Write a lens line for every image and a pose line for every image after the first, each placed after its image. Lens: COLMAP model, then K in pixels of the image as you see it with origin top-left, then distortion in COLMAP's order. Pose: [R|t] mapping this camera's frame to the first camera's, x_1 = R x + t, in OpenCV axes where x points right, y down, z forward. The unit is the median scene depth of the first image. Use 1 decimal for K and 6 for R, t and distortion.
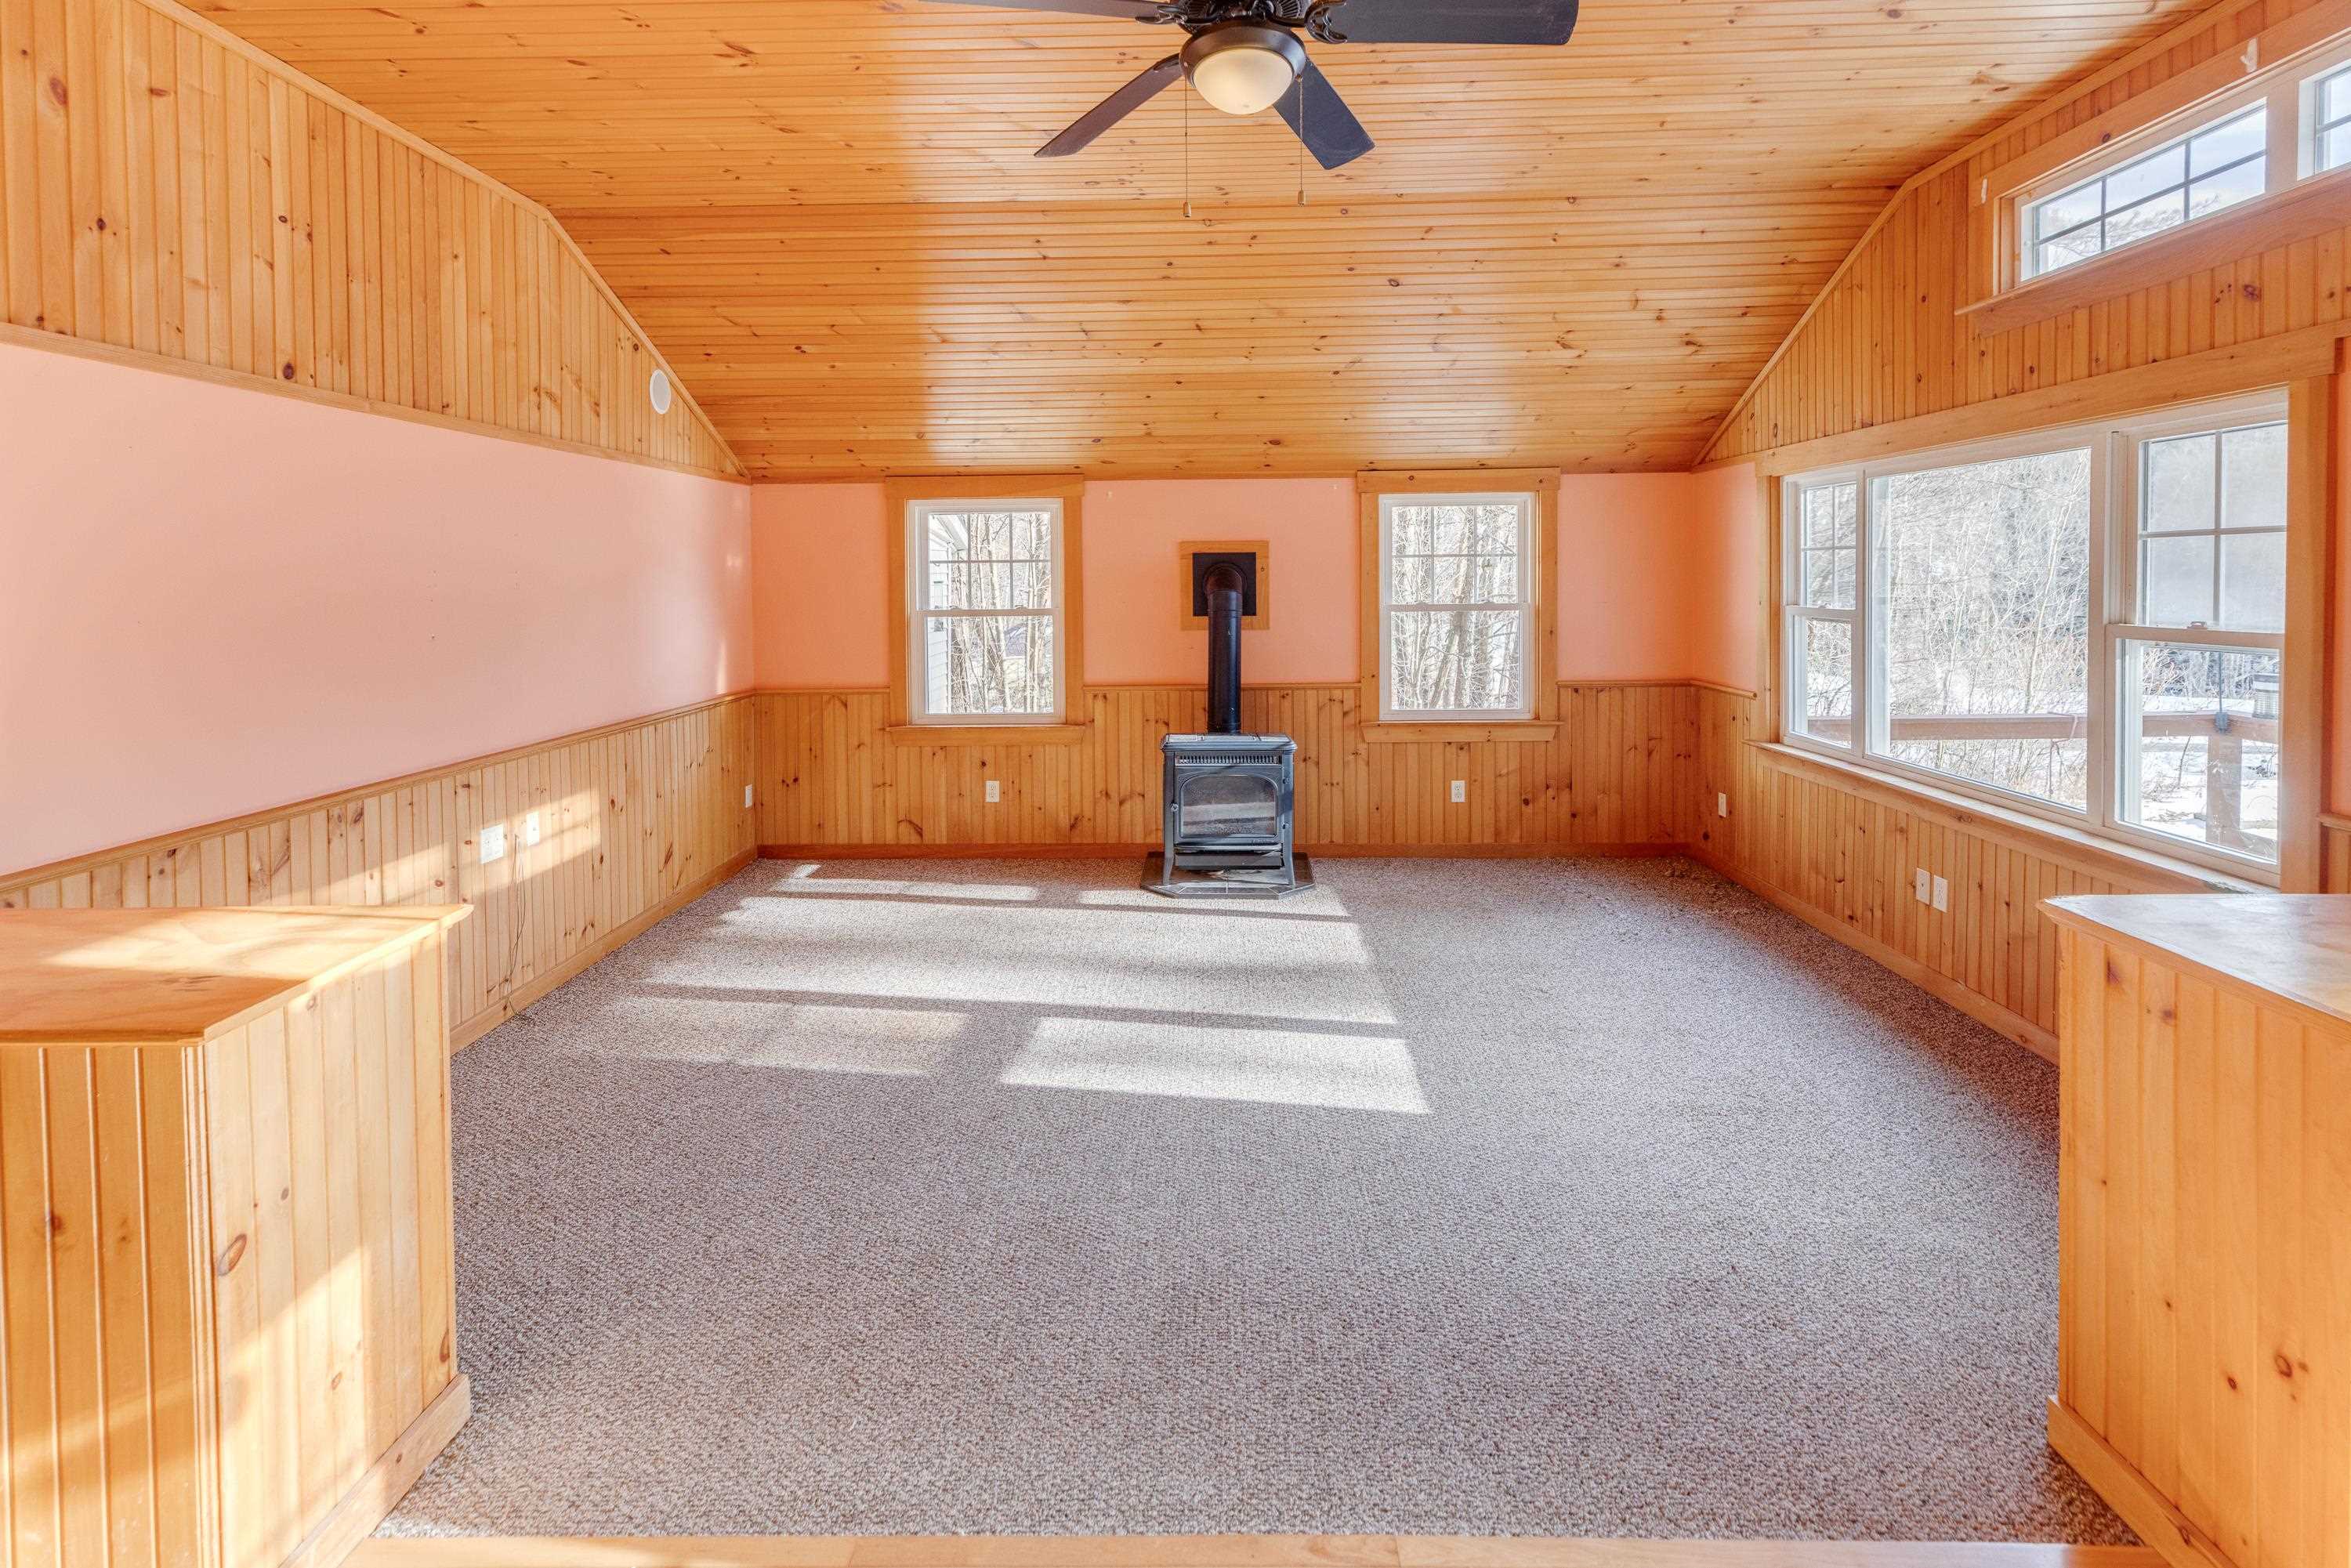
lens RADIAL K [[1130.1, 0, 1186.1], [0, 1130.1, 604.4], [0, 0, 1]] dist [0.002954, -0.000062]
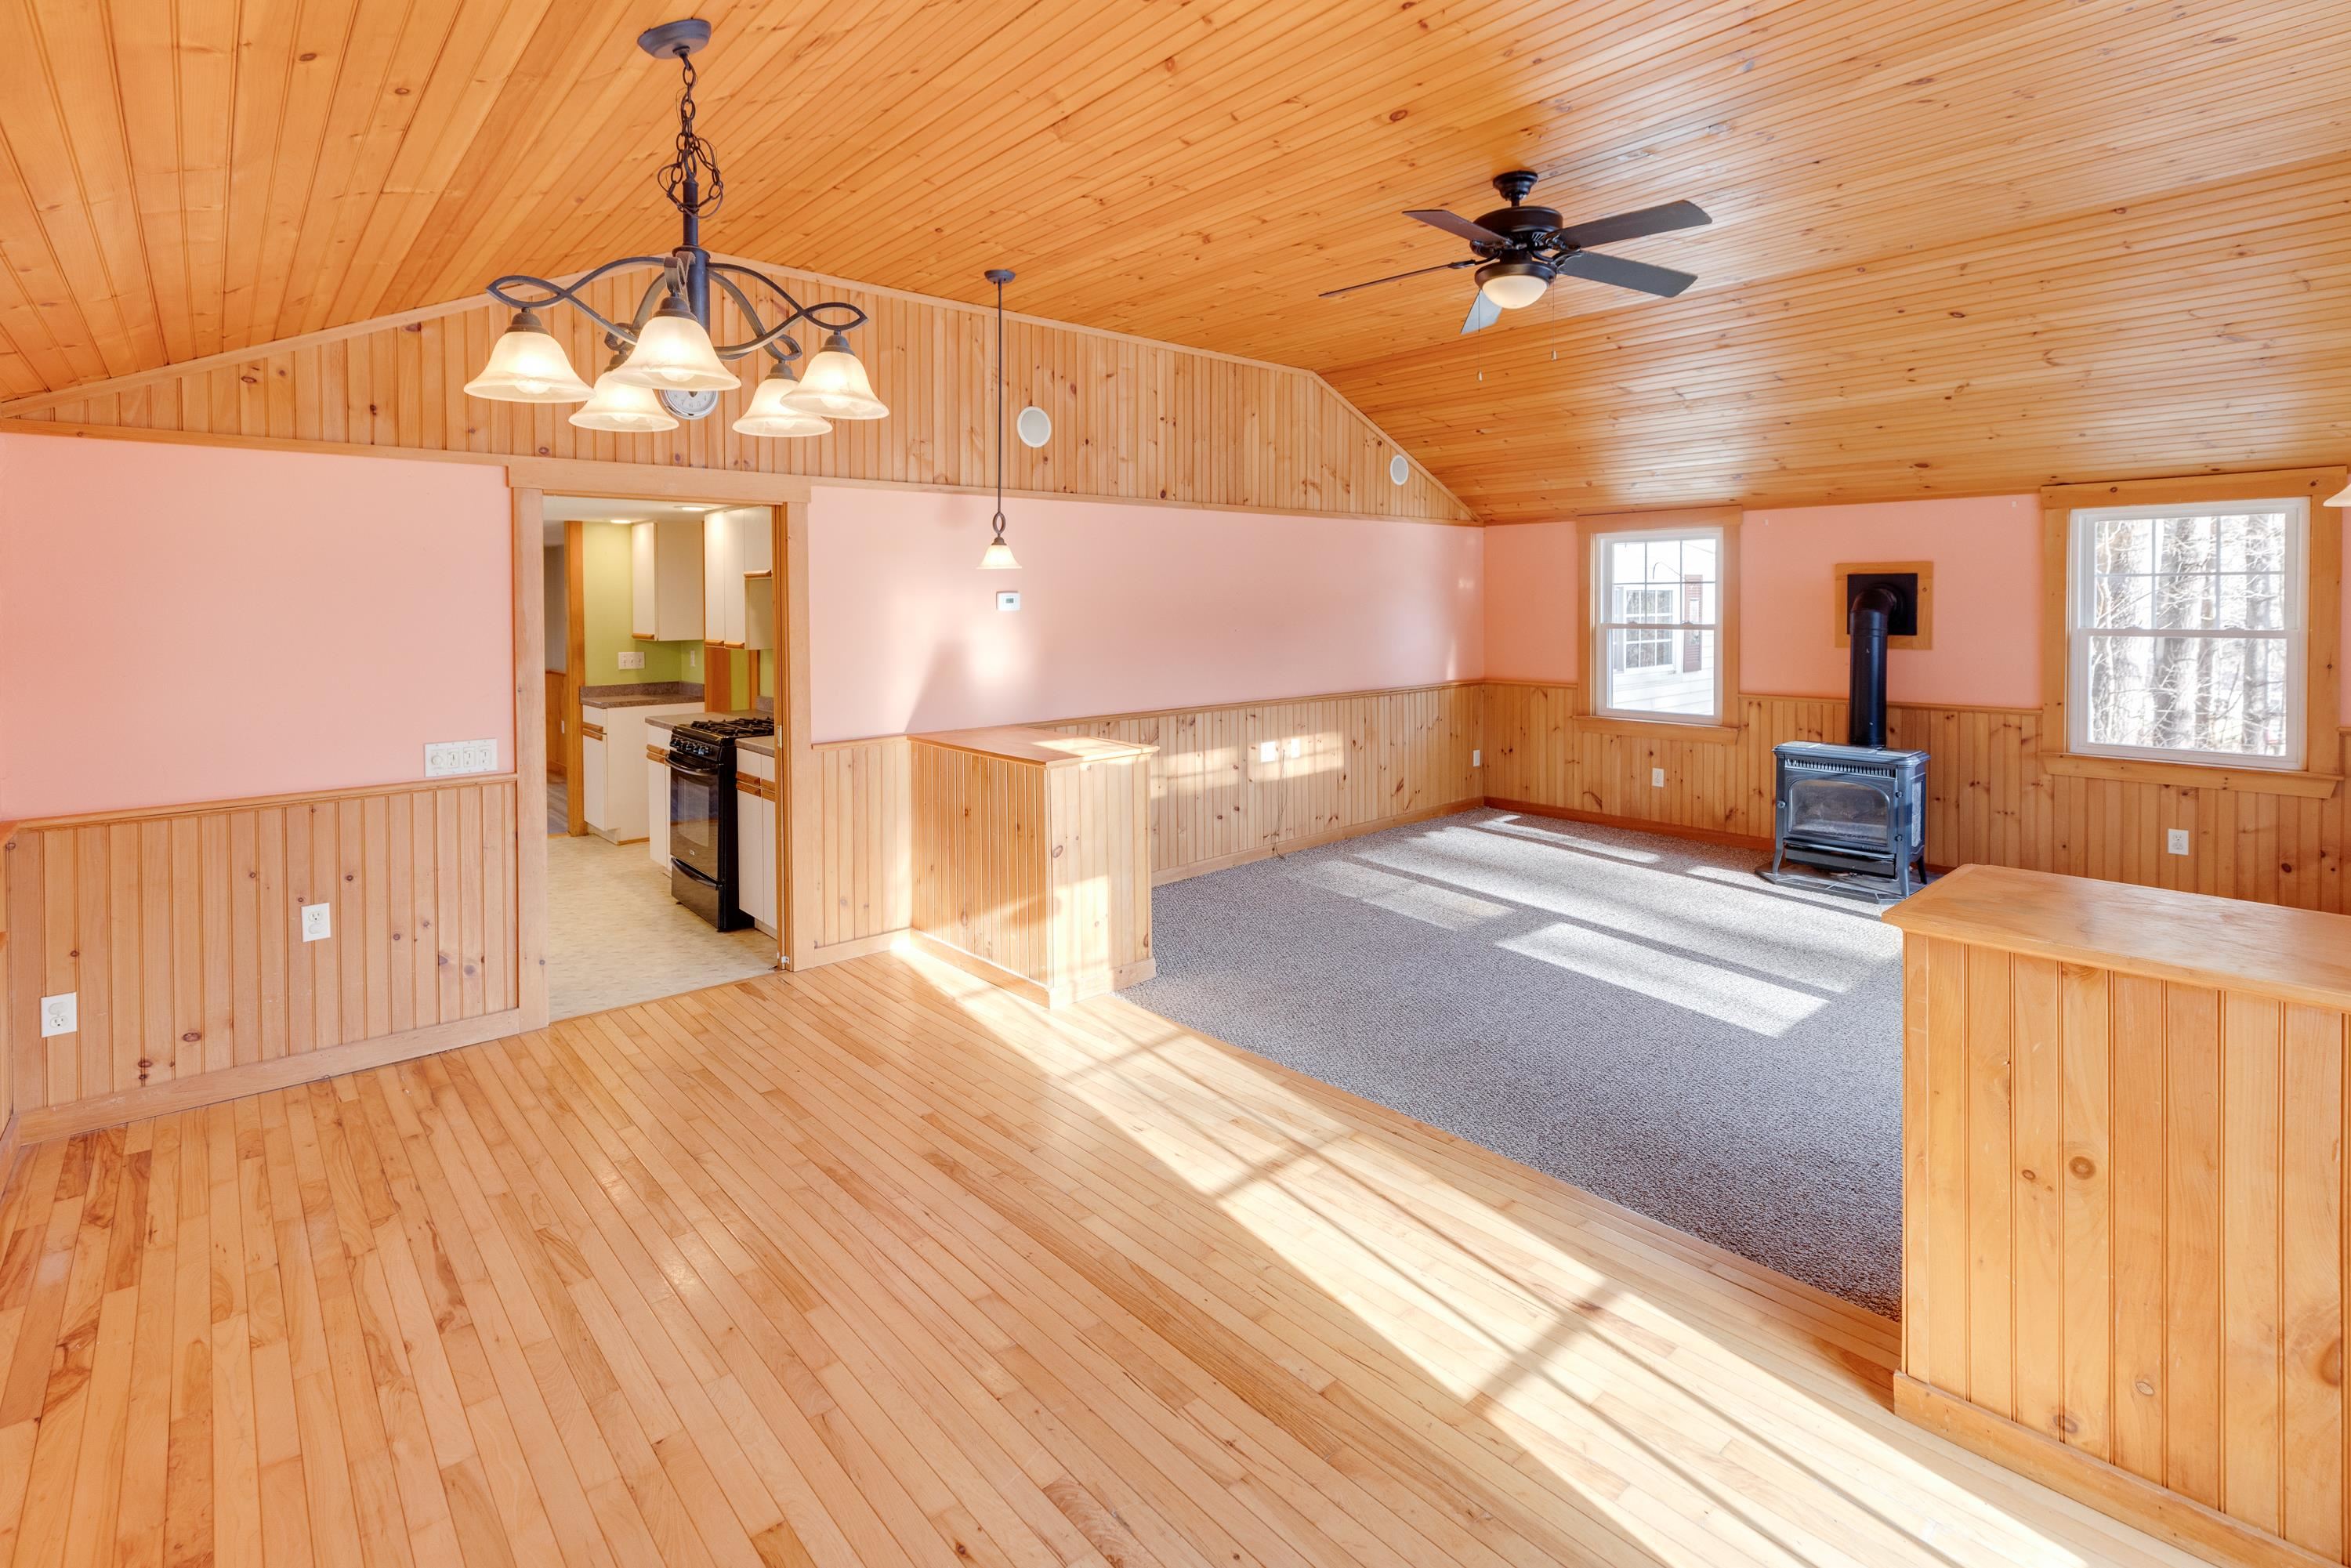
lens RADIAL K [[1110.6, 0, 1195.9], [0, 1110.6, 613.3], [0, 0, 1]] dist [0.002551, -0.000436]
pose [[0.686280, 0.015167, -0.727180, 0.397237], [-0.018204, 0.999828, 0.003674, -0.002203], [0.727110, 0.010716, 0.686437, -0.177649]]
